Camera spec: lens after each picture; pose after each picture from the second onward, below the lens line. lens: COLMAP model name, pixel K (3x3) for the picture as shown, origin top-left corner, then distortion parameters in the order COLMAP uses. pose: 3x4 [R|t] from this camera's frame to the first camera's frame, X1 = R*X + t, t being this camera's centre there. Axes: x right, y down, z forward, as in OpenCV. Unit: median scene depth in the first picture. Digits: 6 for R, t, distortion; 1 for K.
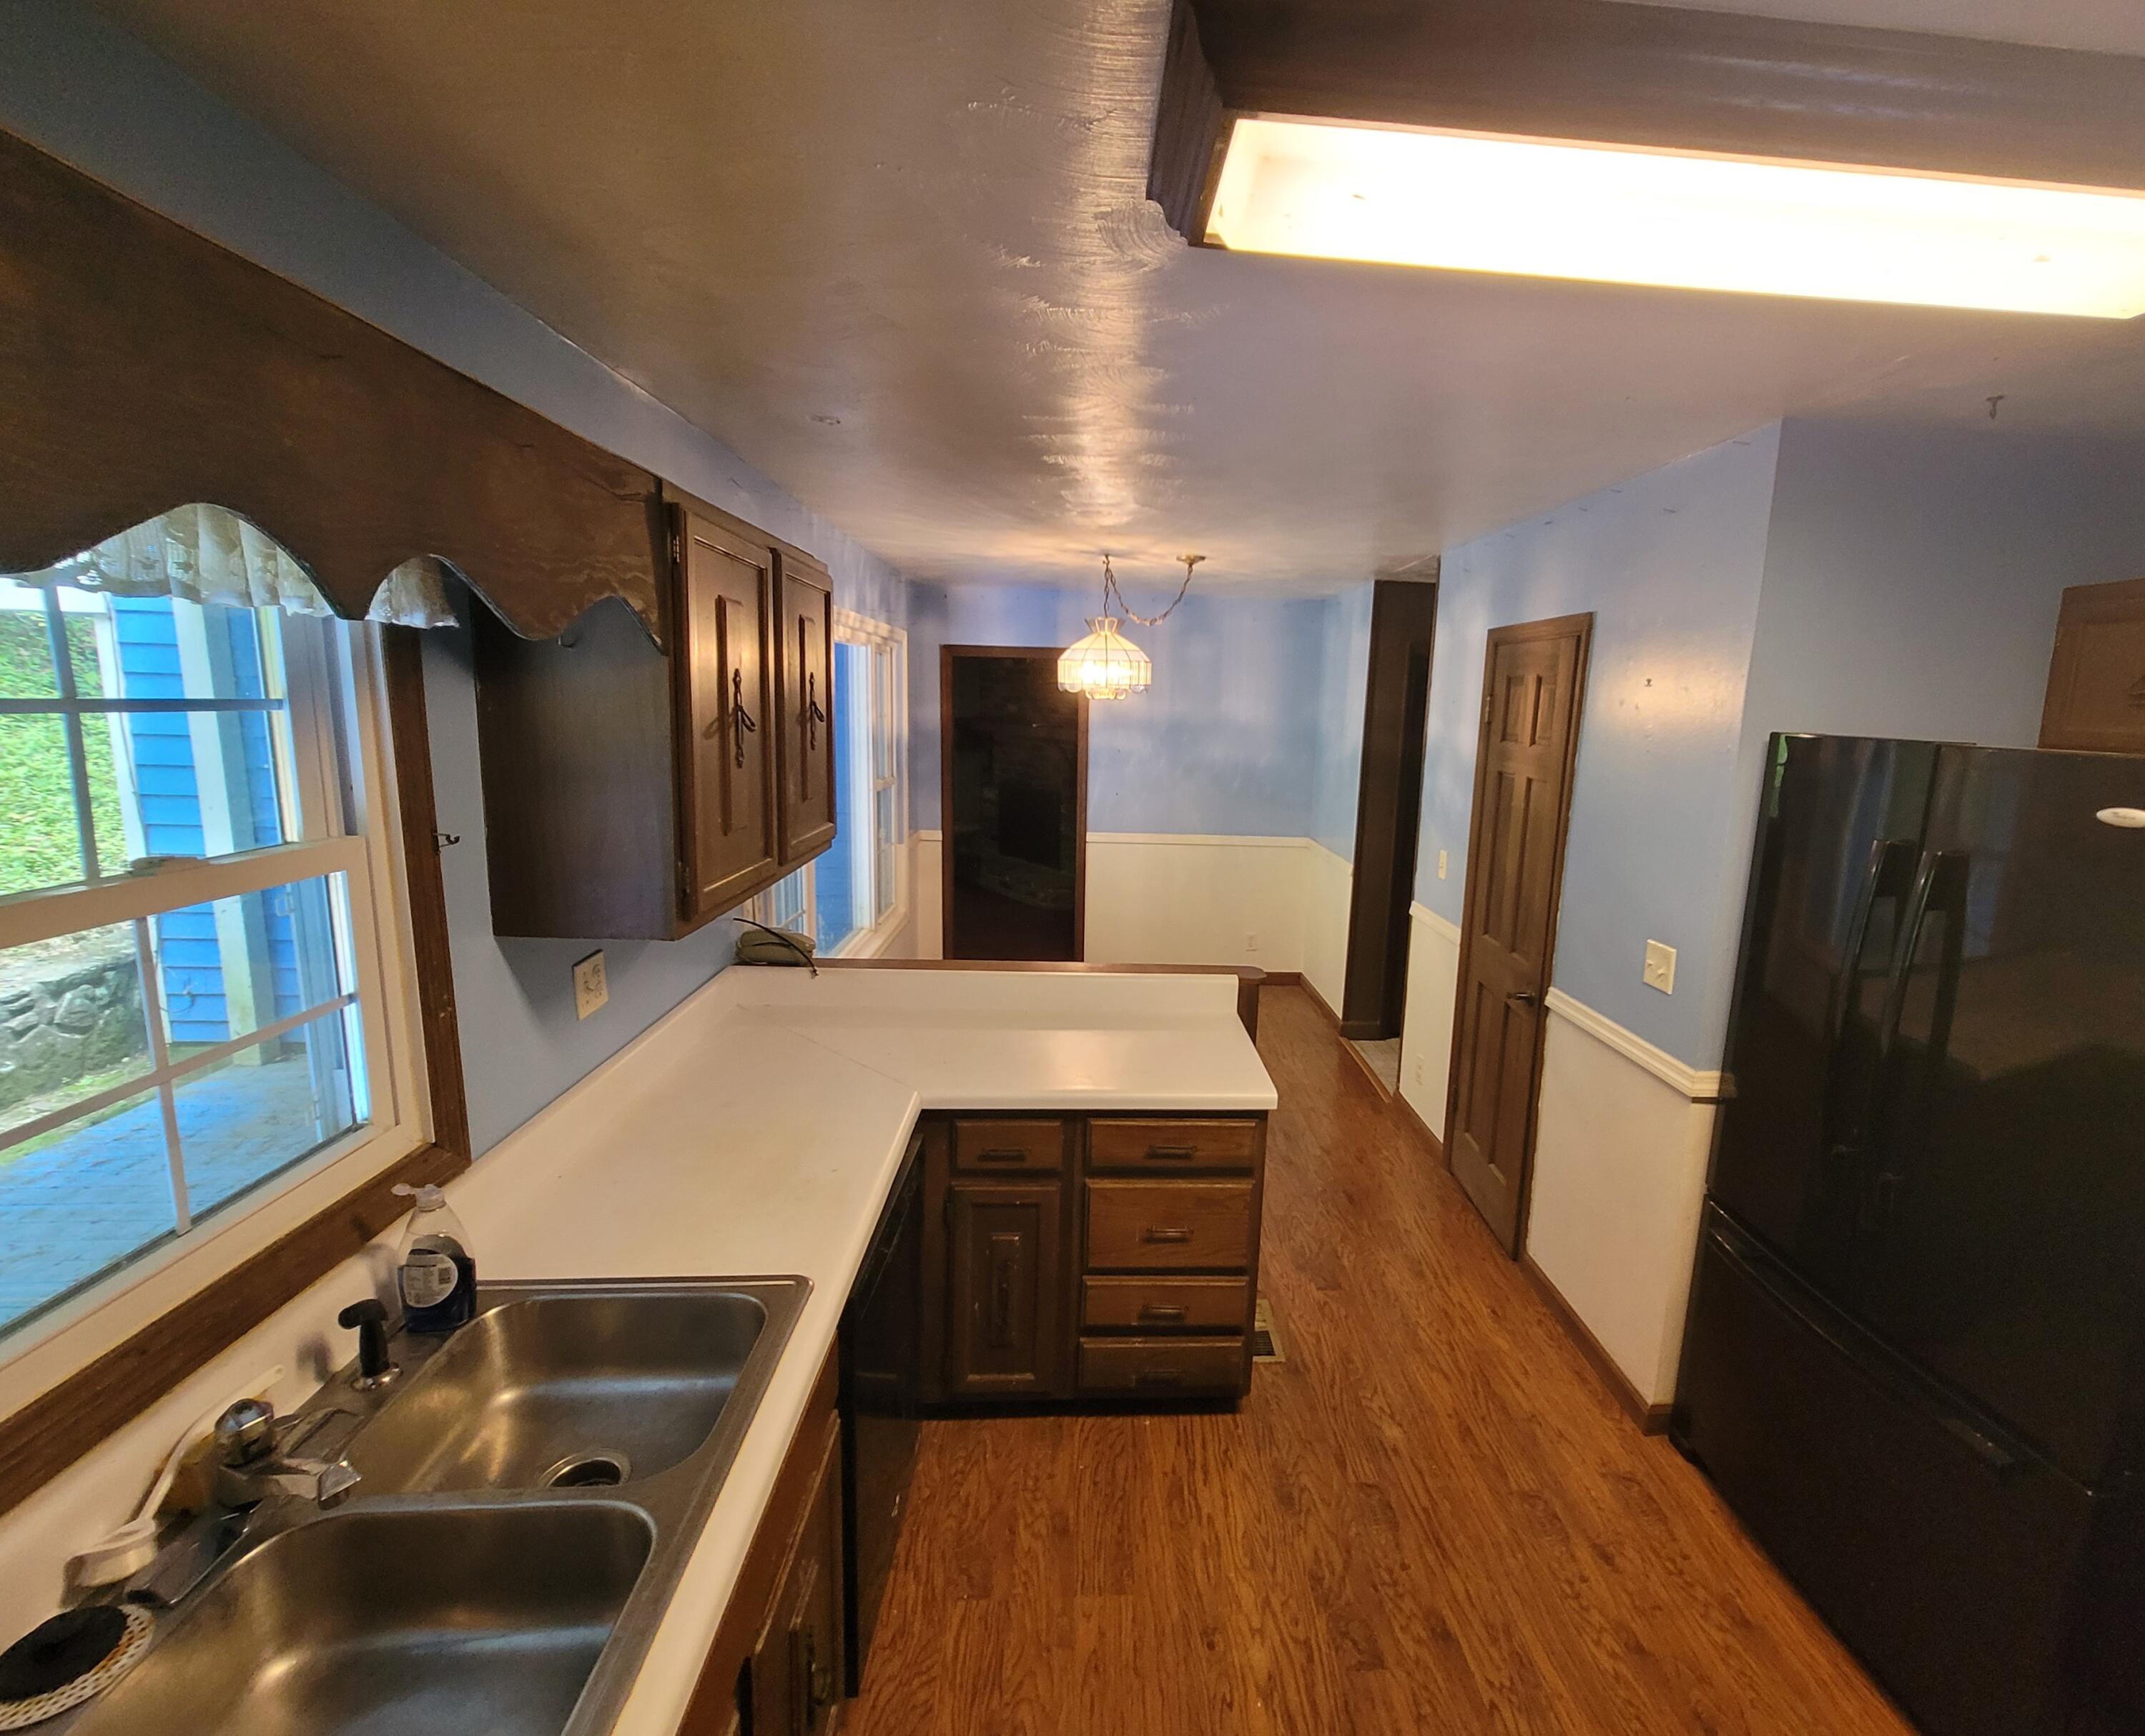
lens RADIAL K [[960.3, 0, 1082.7], [0, 960.3, 864.6], [0, 0, 1]] dist [-0.002181, 0.000458]
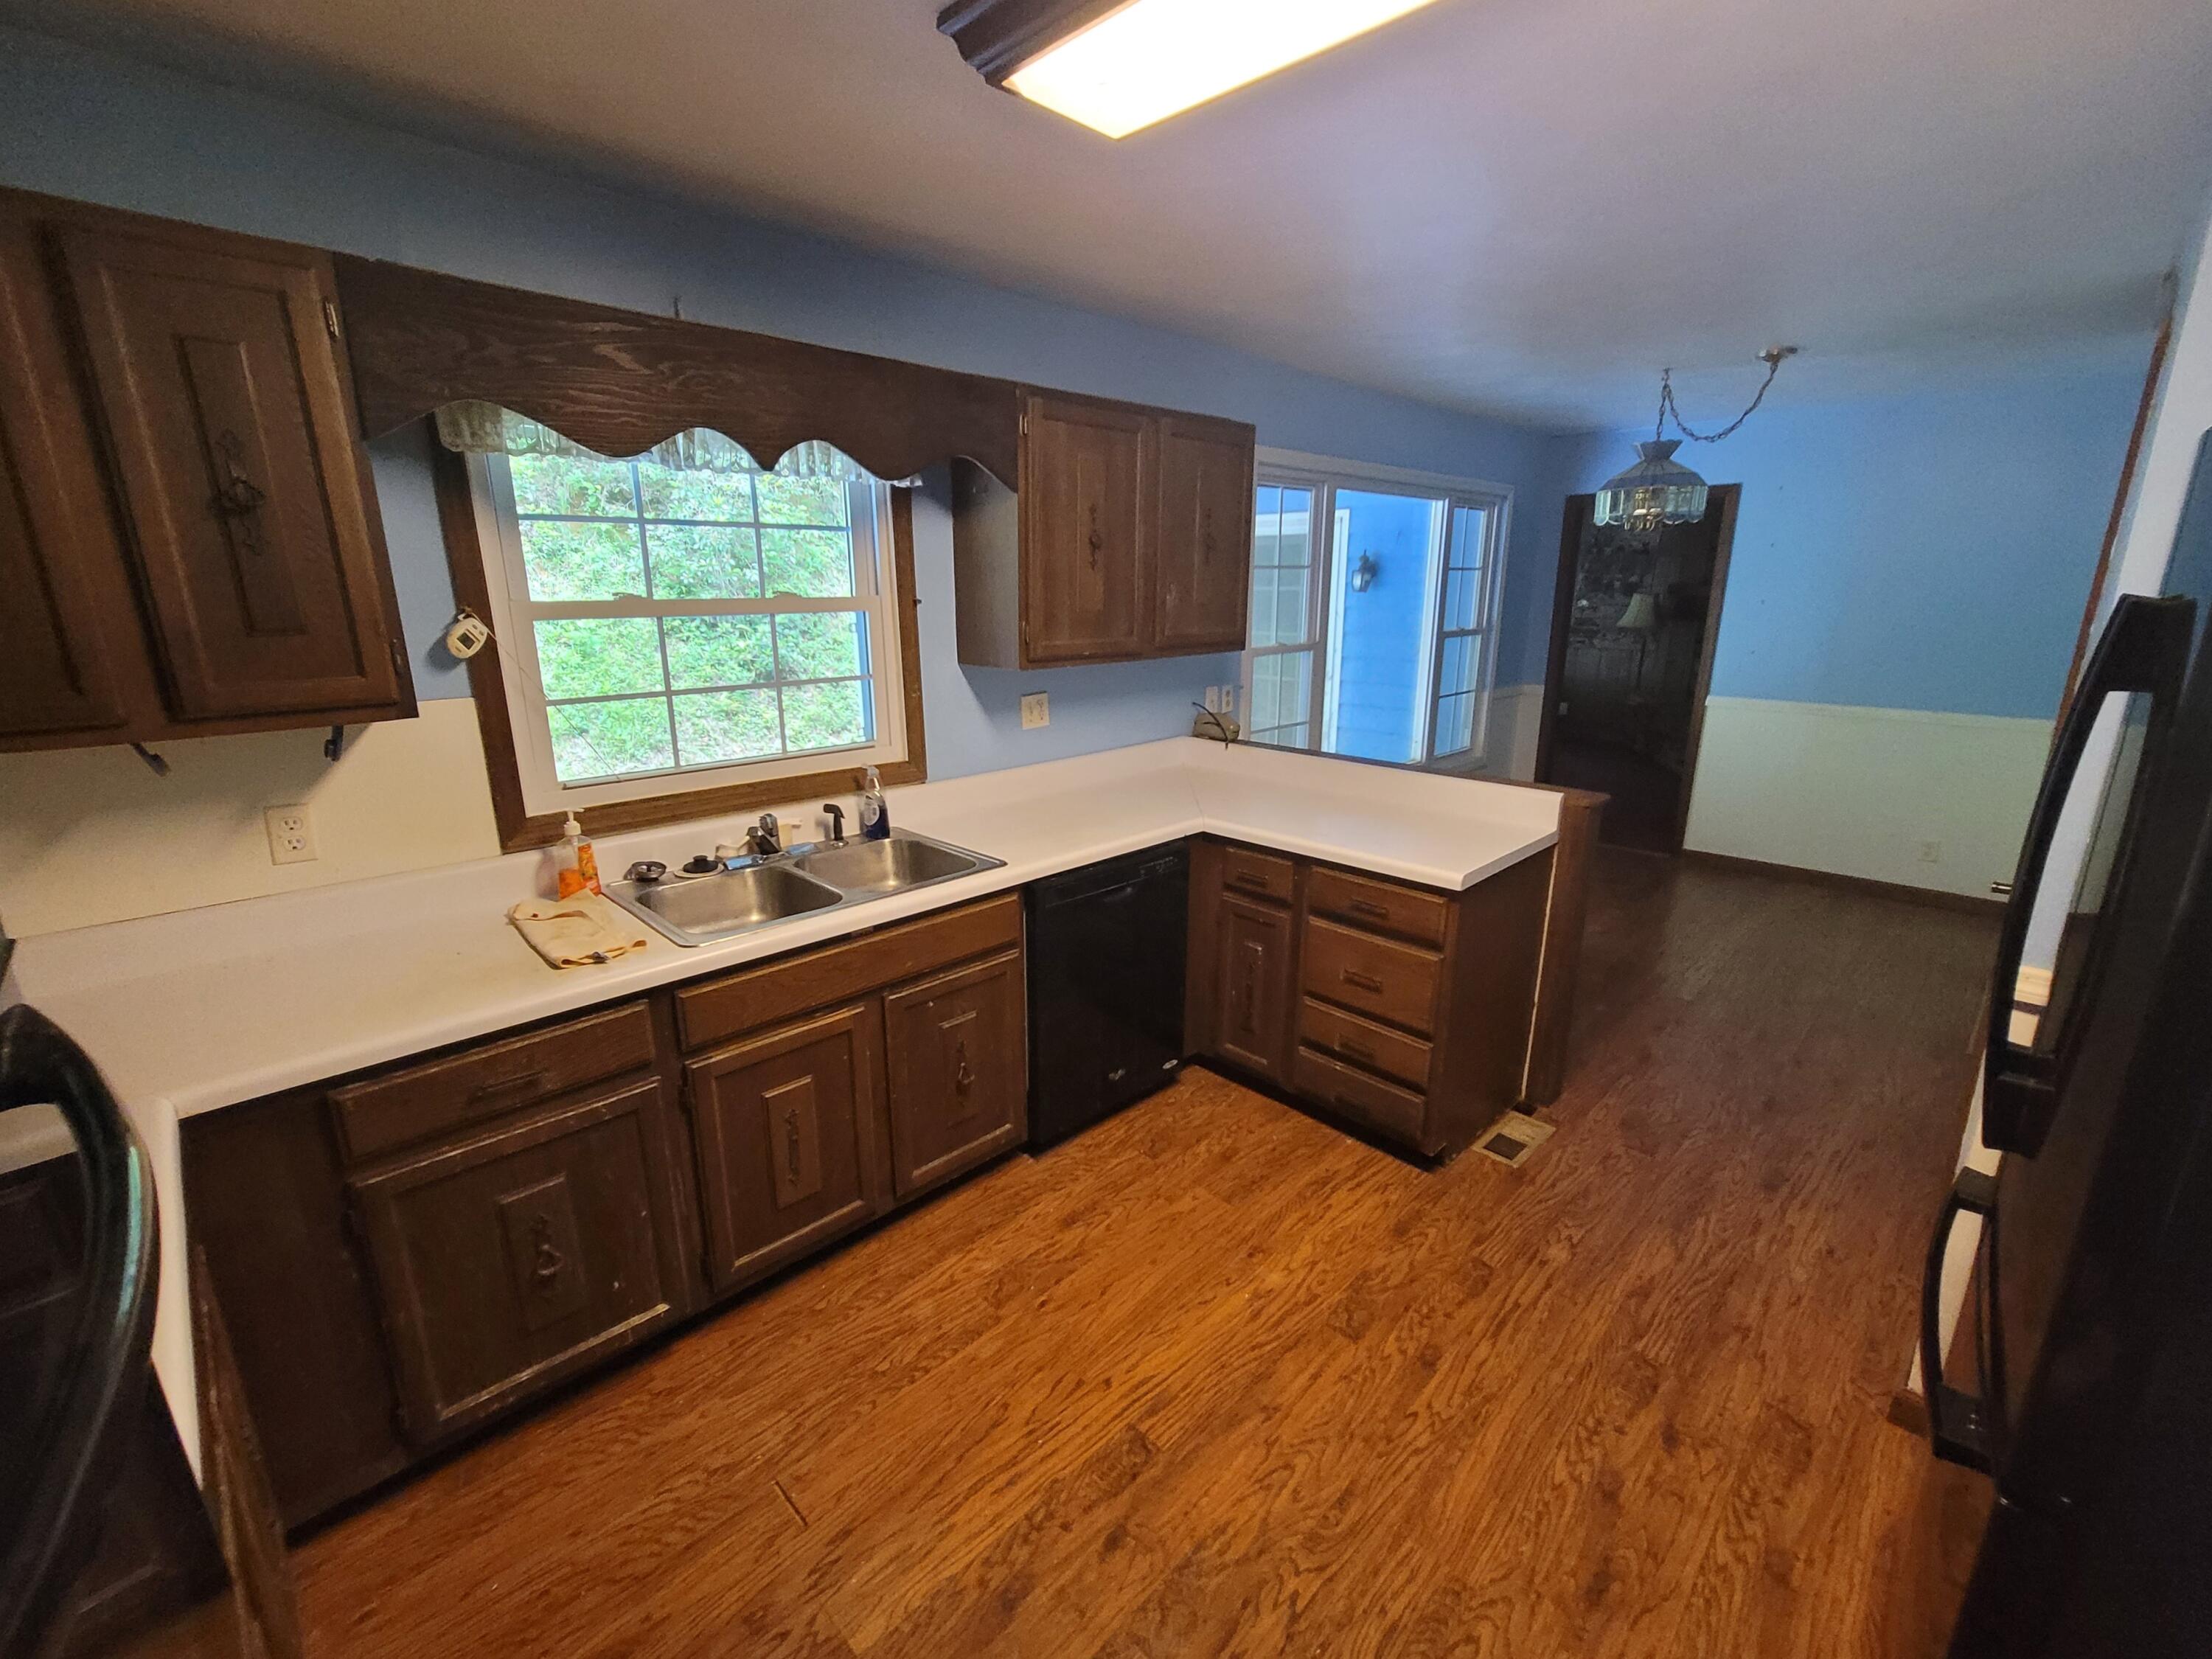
lens RADIAL K [[889.3, 0, 1104.2], [0, 889.3, 818.6], [0, 0, 1]] dist [0.001787, -0.000094]
pose [[0.668504, 0.161773, -0.725900, 0.667557], [-0.106750, 0.986821, 0.121612, 0.103624], [0.736007, -0.003808, 0.676963, 0.051232]]
